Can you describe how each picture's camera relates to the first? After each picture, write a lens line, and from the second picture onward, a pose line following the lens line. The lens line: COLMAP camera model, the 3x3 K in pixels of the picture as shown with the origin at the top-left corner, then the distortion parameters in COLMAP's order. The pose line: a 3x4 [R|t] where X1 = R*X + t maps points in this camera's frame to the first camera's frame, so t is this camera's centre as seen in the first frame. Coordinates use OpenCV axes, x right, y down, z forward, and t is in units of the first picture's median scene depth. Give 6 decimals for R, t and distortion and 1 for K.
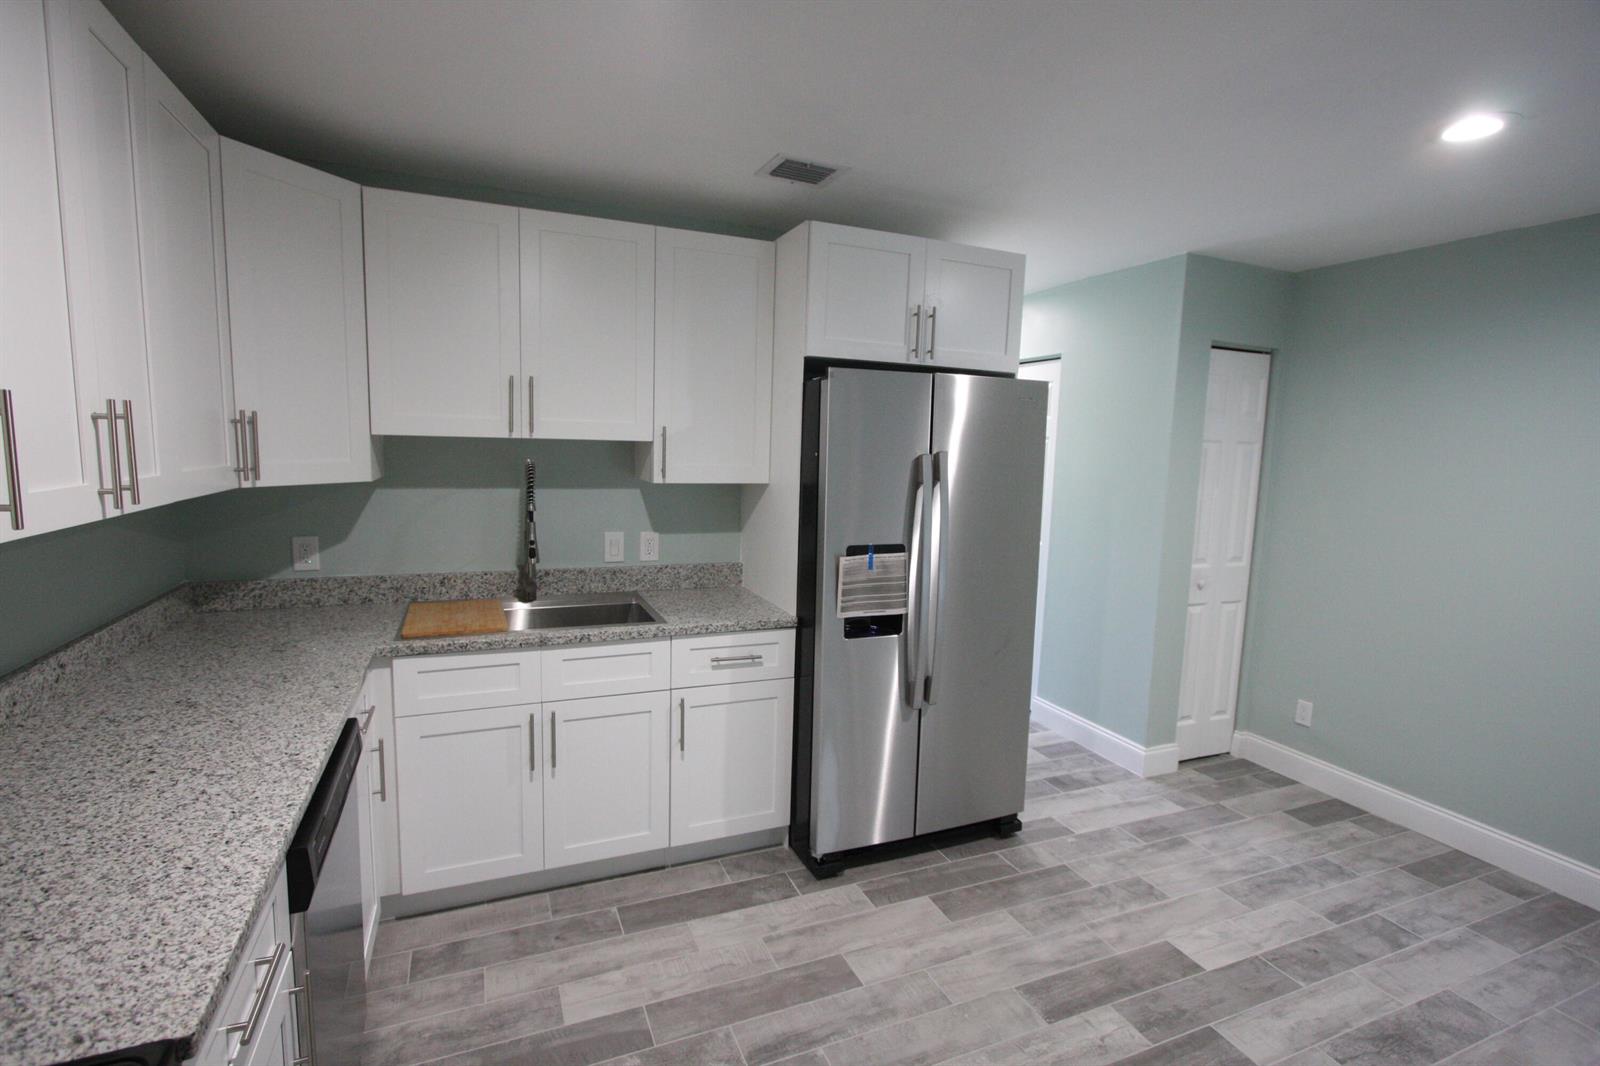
lens RADIAL K [[740.8, 0, 784.9], [0, 740.8, 531.3], [0, 0, 1]] dist [-0.013105, 0.001955]
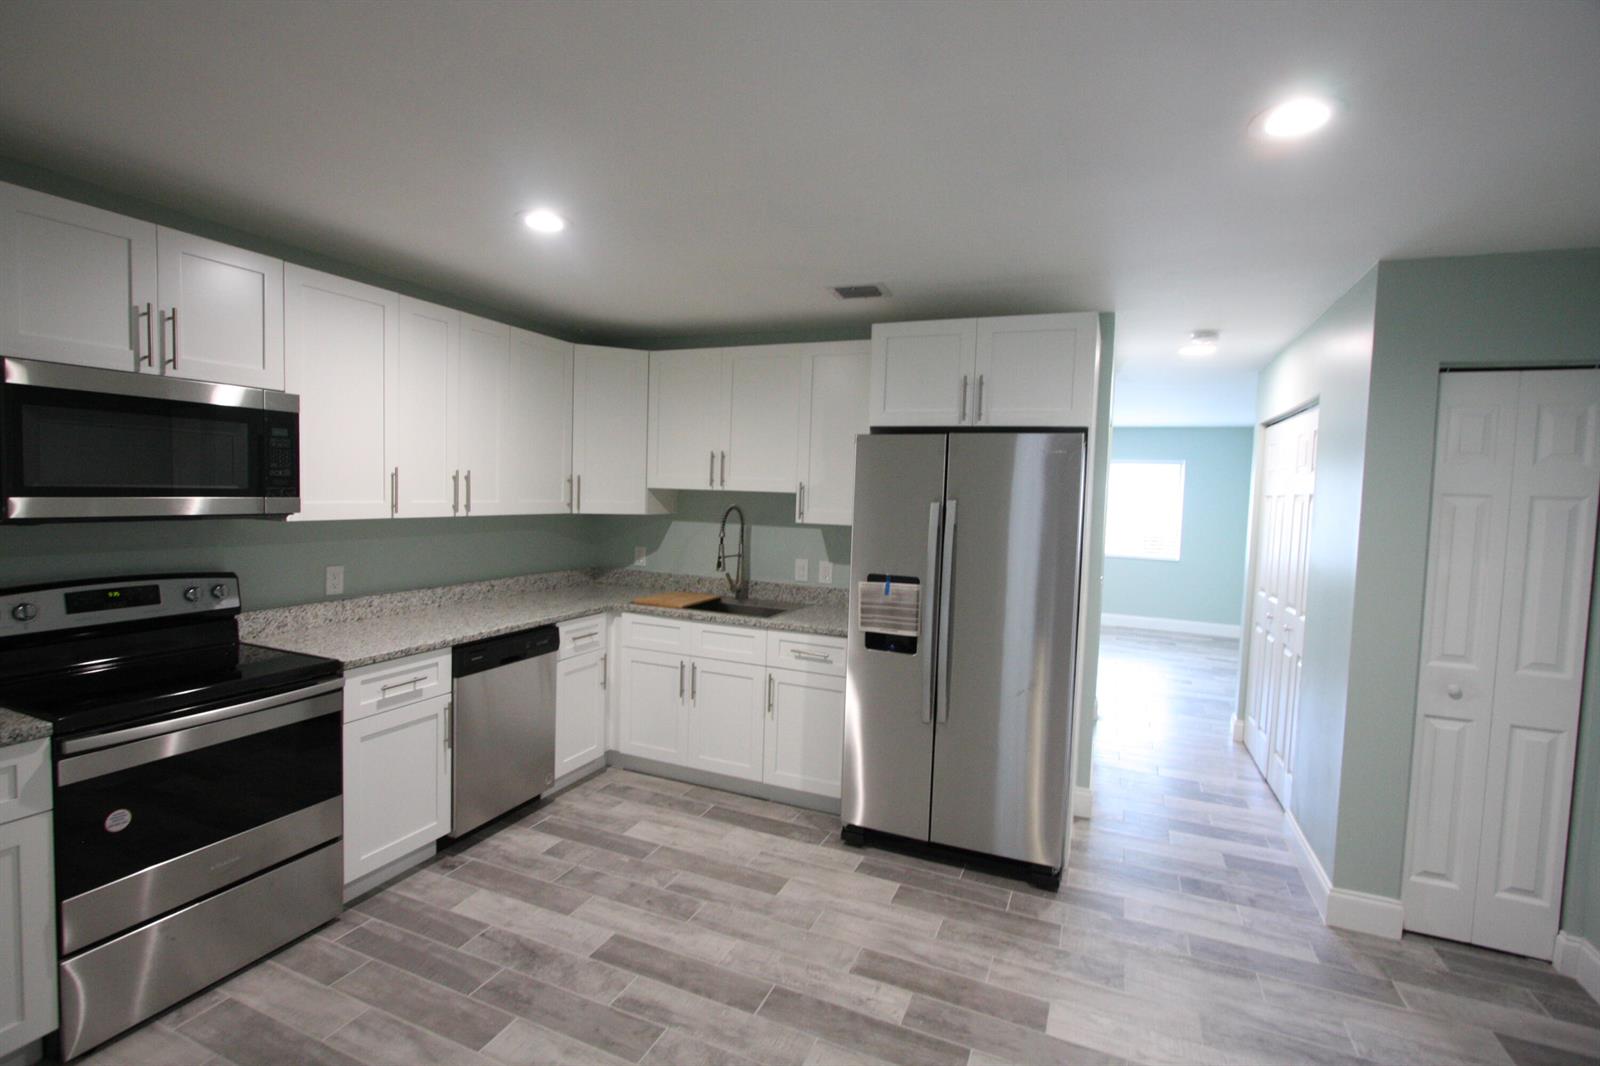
lens RADIAL K [[740.8, 0, 784.9], [0, 740.8, 531.3], [0, 0, 1]] dist [-0.013105, 0.001955]
pose [[0.694094, 0.033802, -0.719090, 0.878003], [-0.098818, 0.993915, -0.048663, 0.023090], [0.713070, 0.104836, 0.693211, 0.019241]]
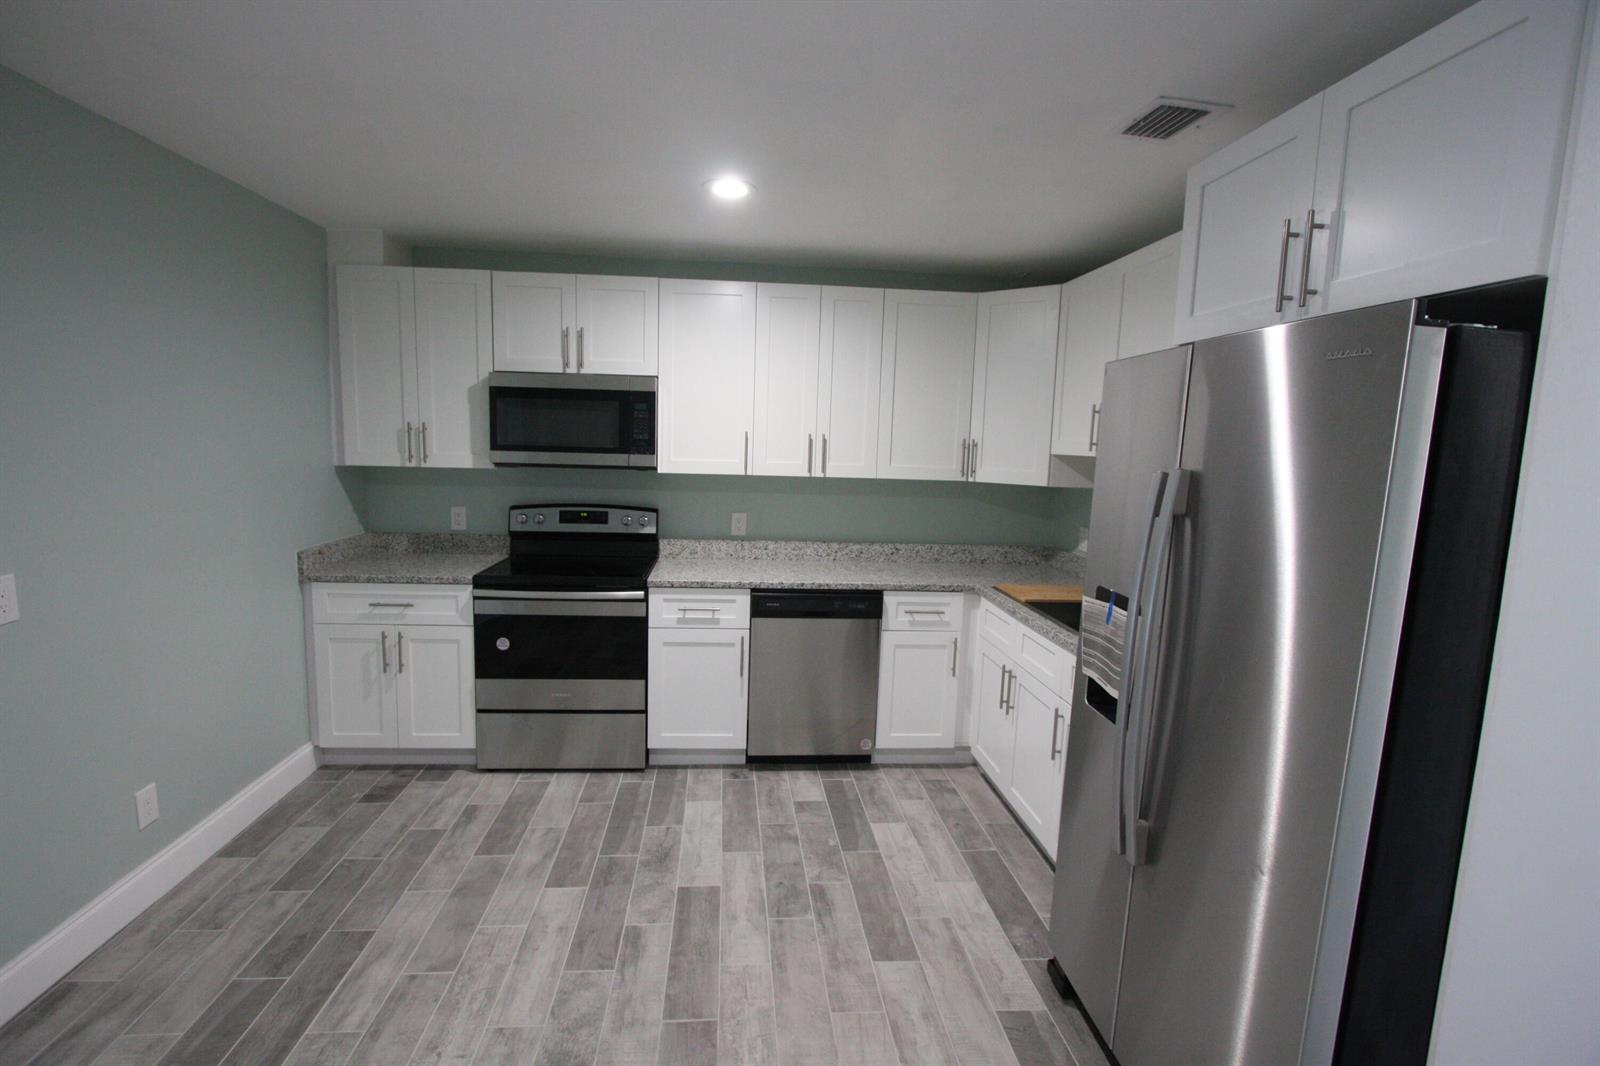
lens RADIAL K [[740.8, 0, 784.9], [0, 740.8, 531.3], [0, 0, 1]] dist [-0.013105, 0.001955]
pose [[-0.308636, 0.078939, -0.947899, 0.915077], [-0.155671, 0.978922, 0.132209, -0.087602], [0.938355, 0.188365, -0.289842, 0.894769]]
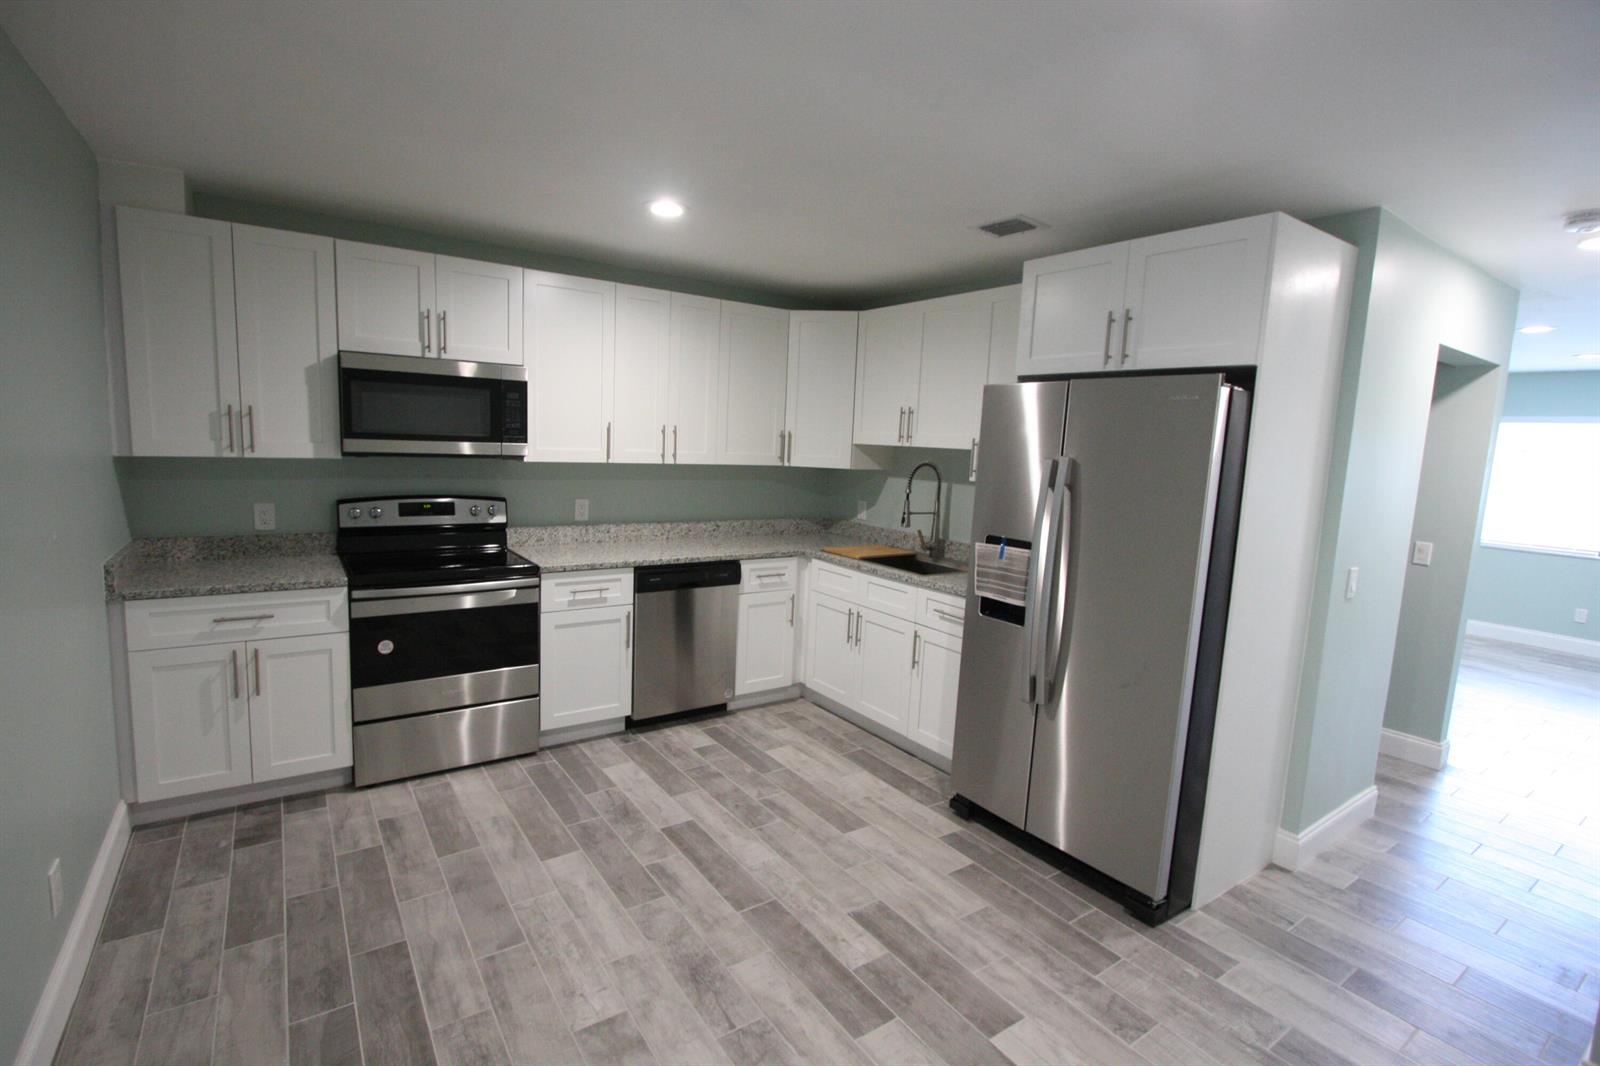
lens RADIAL K [[740.8, 0, 784.9], [0, 740.8, 531.3], [0, 0, 1]] dist [-0.013105, 0.001955]
pose [[0.207952, 0.101722, -0.972835, 1.145617], [-0.156054, 0.985289, 0.069666, -0.017438], [0.965610, 0.137328, 0.220767, 0.426424]]
